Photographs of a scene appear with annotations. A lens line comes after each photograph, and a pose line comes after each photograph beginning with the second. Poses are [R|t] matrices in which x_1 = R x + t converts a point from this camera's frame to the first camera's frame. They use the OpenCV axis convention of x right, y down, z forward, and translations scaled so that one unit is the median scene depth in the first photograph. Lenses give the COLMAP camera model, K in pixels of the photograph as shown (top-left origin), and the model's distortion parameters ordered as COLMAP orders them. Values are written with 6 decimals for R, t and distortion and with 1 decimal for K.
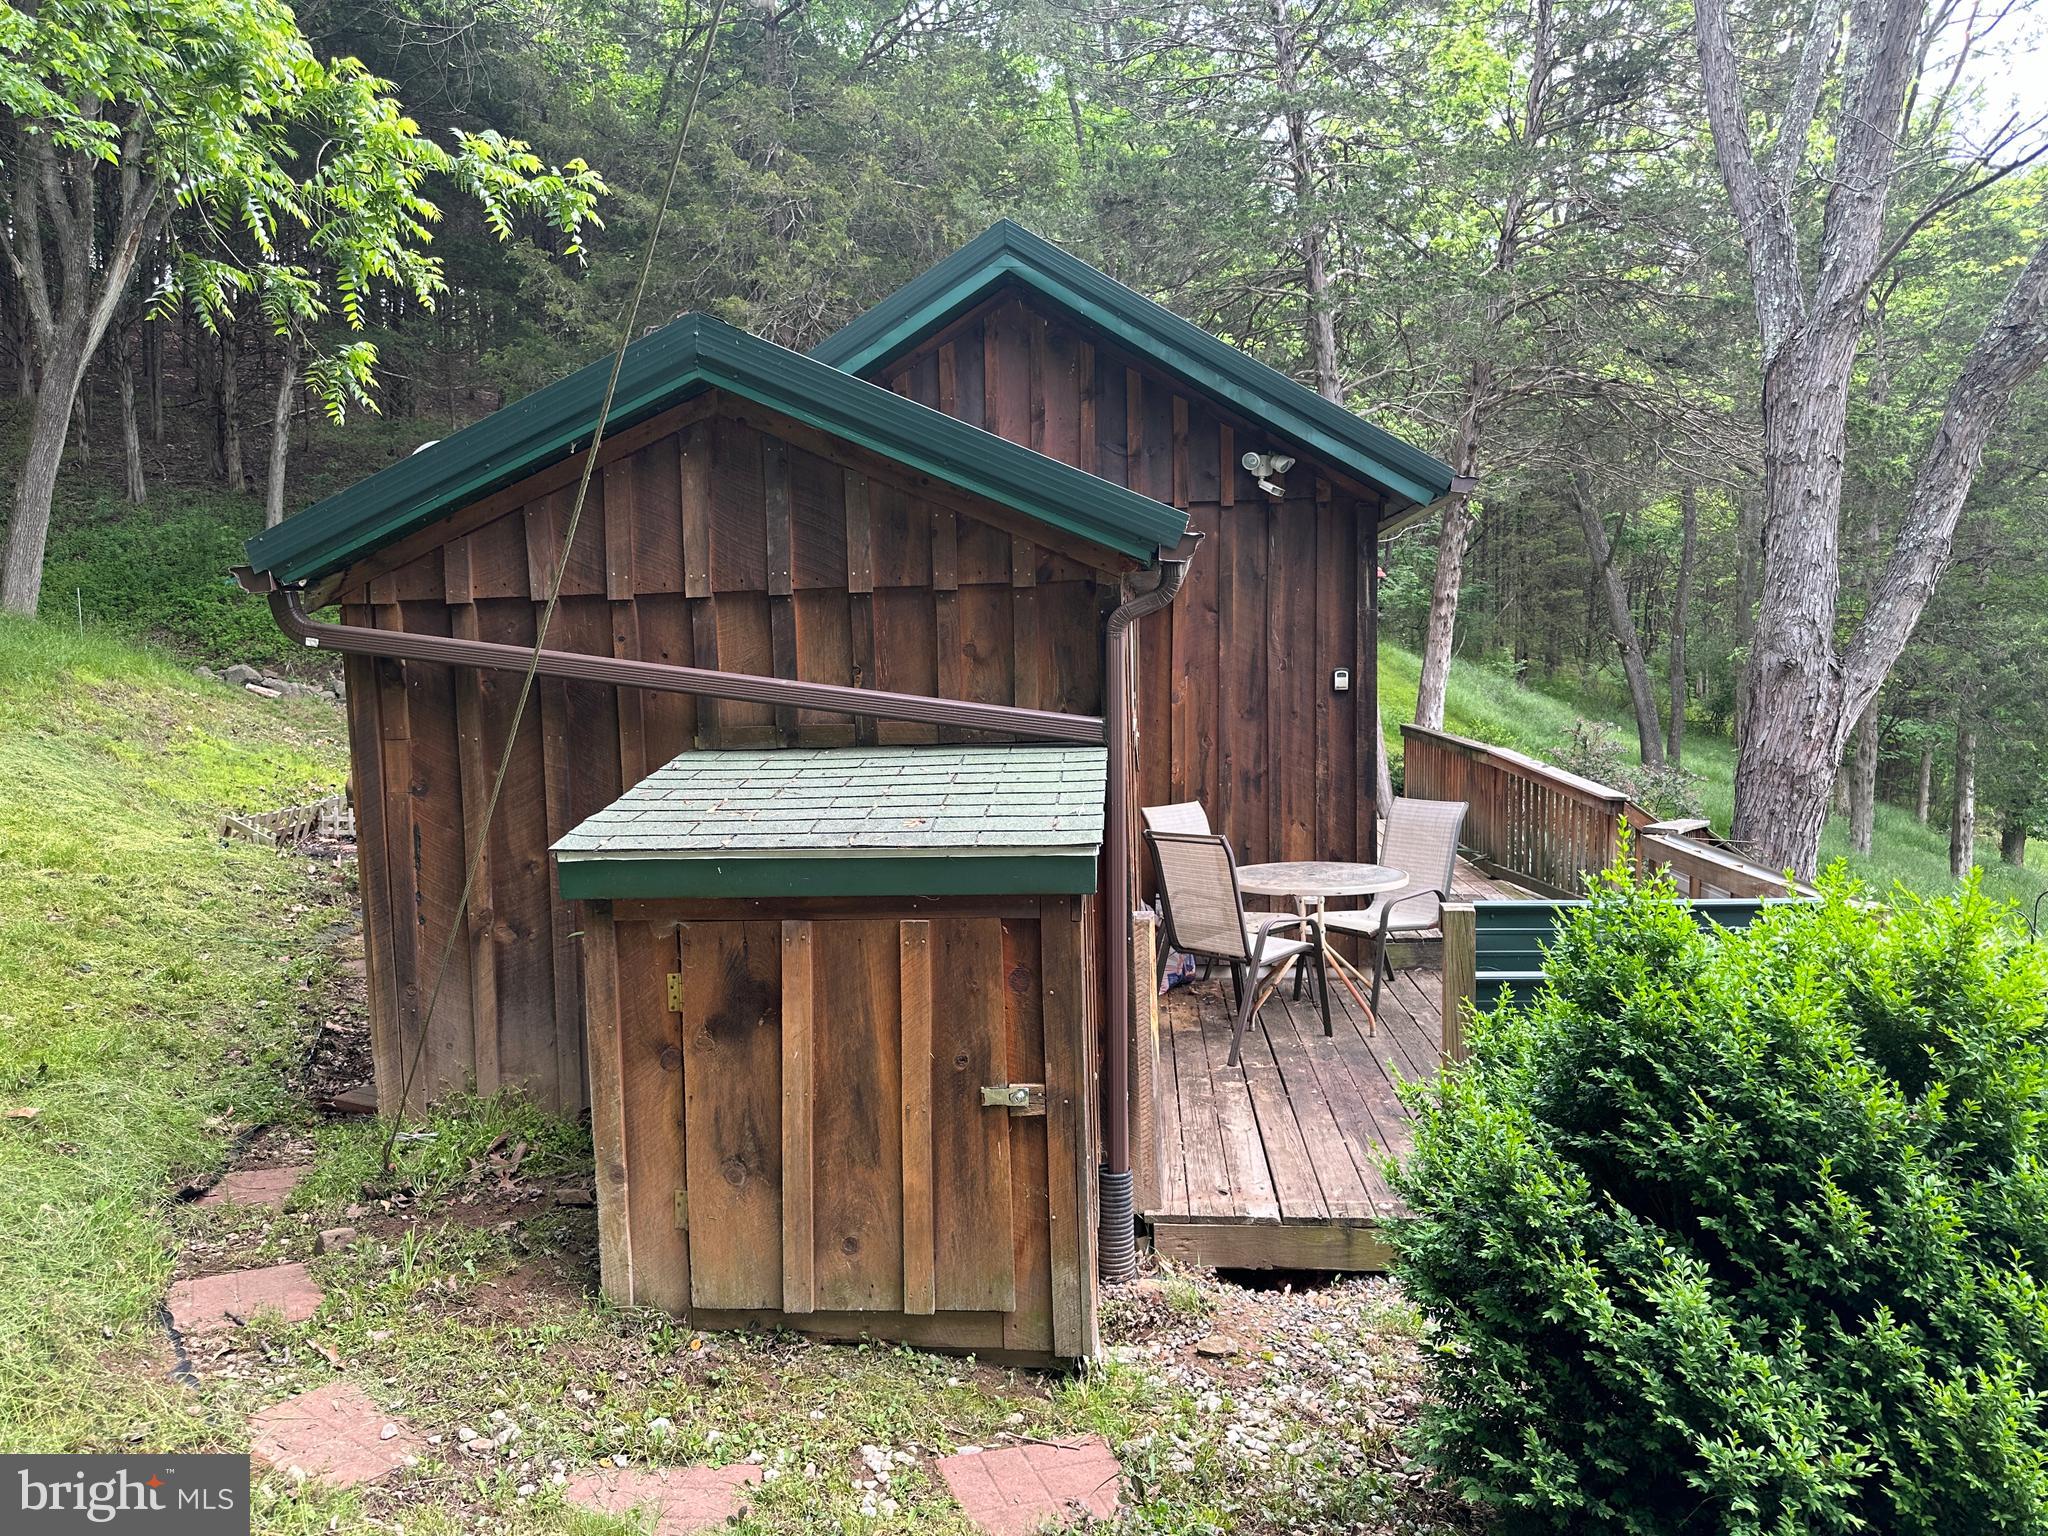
lens RADIAL K [[1433.2, 0, 1014.0], [0, 1433.2, 770.9], [0, 0, 1]] dist [0.045718, -0.056656]
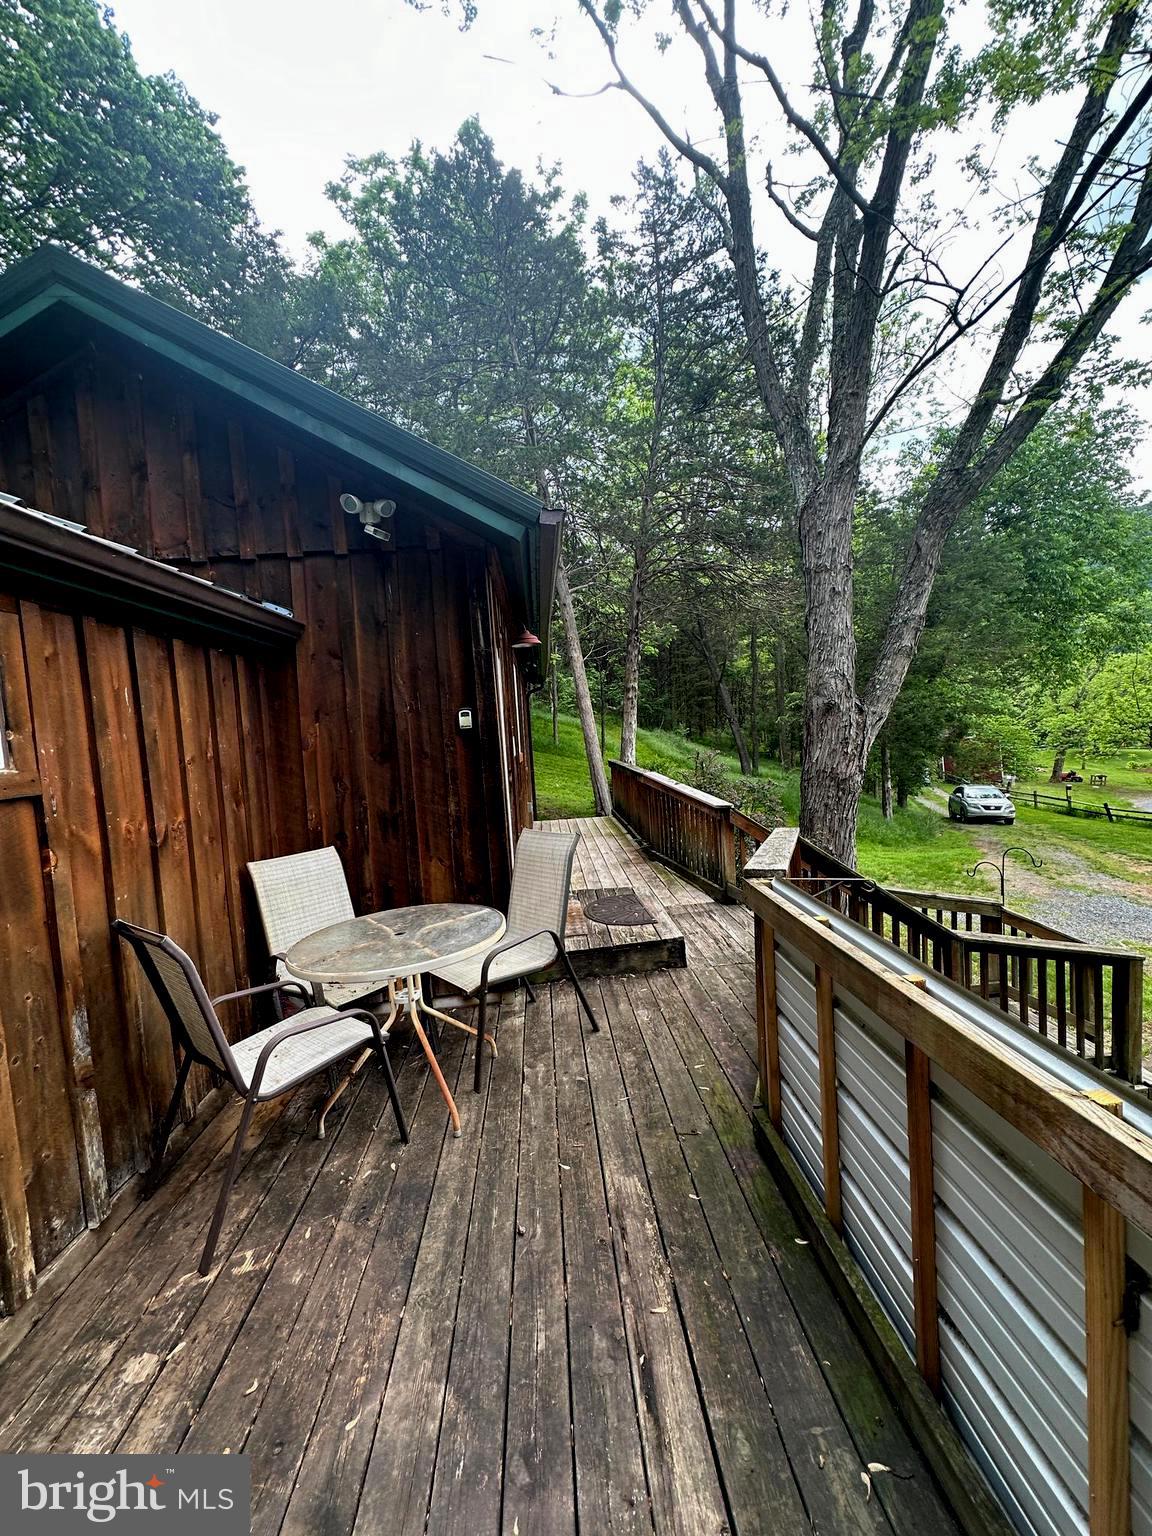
lens RADIAL K [[612.0, 0, 581.6], [0, 612.0, 766.0], [0, 0, 1]] dist [0.003376, -0.000374]
pose [[0.986336, -0.058468, 0.154020, 0.185438], [0.063878, 0.997494, -0.030411, -0.008101], [-0.151856, 0.039834, 0.987600, 0.423013]]
